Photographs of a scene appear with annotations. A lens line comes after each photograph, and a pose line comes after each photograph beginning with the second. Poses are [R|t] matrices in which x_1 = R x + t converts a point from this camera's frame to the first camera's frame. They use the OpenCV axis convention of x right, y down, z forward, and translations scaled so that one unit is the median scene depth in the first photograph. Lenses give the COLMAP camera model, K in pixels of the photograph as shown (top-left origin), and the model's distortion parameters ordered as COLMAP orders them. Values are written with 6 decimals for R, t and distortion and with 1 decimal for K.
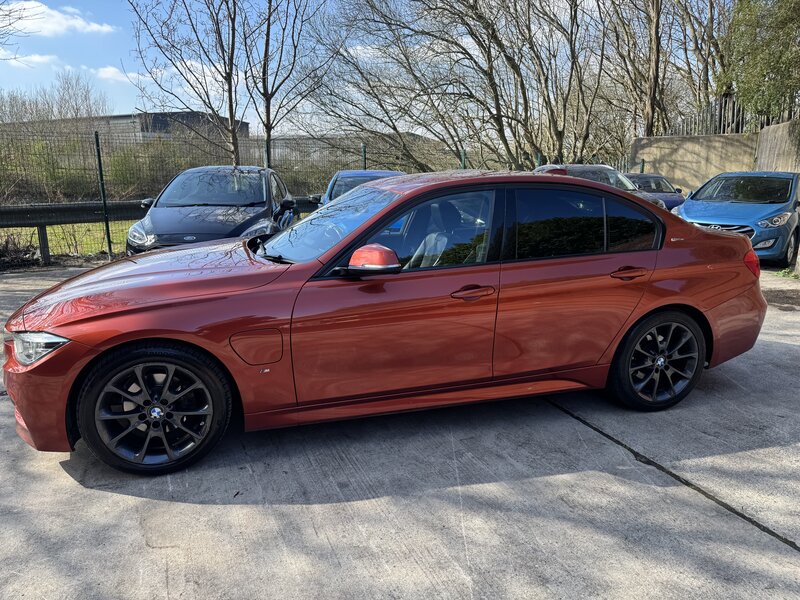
lens RADIAL K [[561.6, 0, 398.3], [0, 561.6, 302.3], [0, 0, 1]] dist [0.058448, -0.083579]
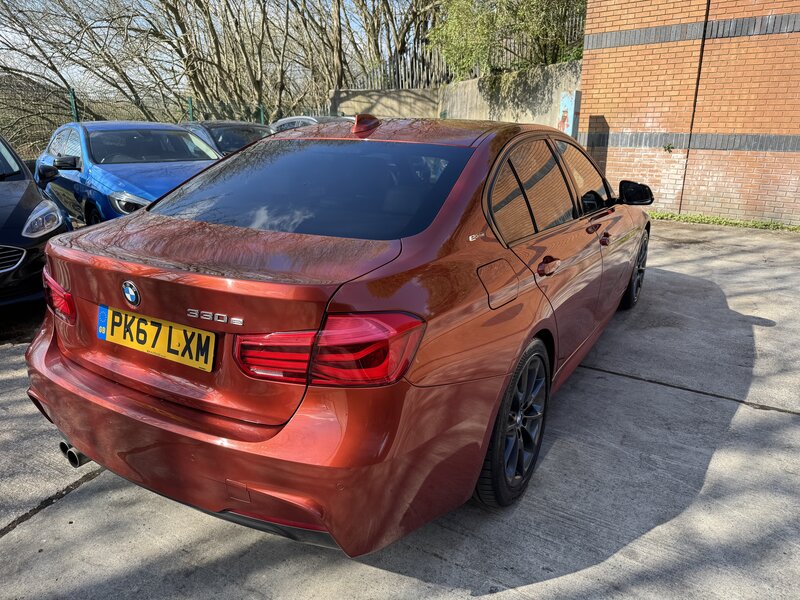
lens RADIAL K [[570.1, 0, 399.9], [0, 570.1, 301.5], [0, 0, 1]] dist [0.002380, -0.002799]
pose [[0.825454, -0.173861, 0.537027, -0.303499], [0.134366, 0.984557, 0.112216, -0.054406], [-0.548243, -0.020470, 0.836068, 0.243478]]
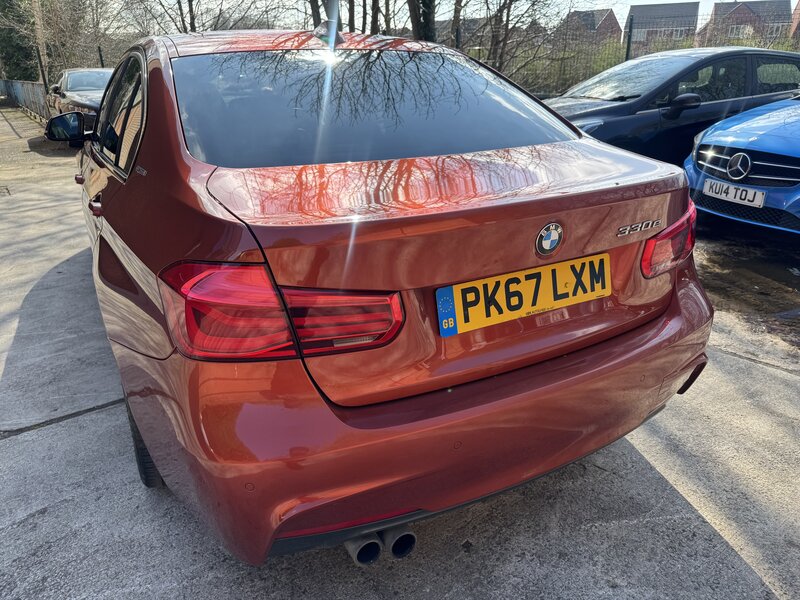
lens RADIAL K [[569.4, 0, 403.8], [0, 569.4, 299.9], [0, 0, 1]] dist [0.004740, -0.007072]
pose [[0.214108, 0.356928, -0.909264, 0.569665], [-0.213314, 0.925468, 0.313059, -0.116157], [0.953234, 0.126931, 0.274288, 0.628105]]
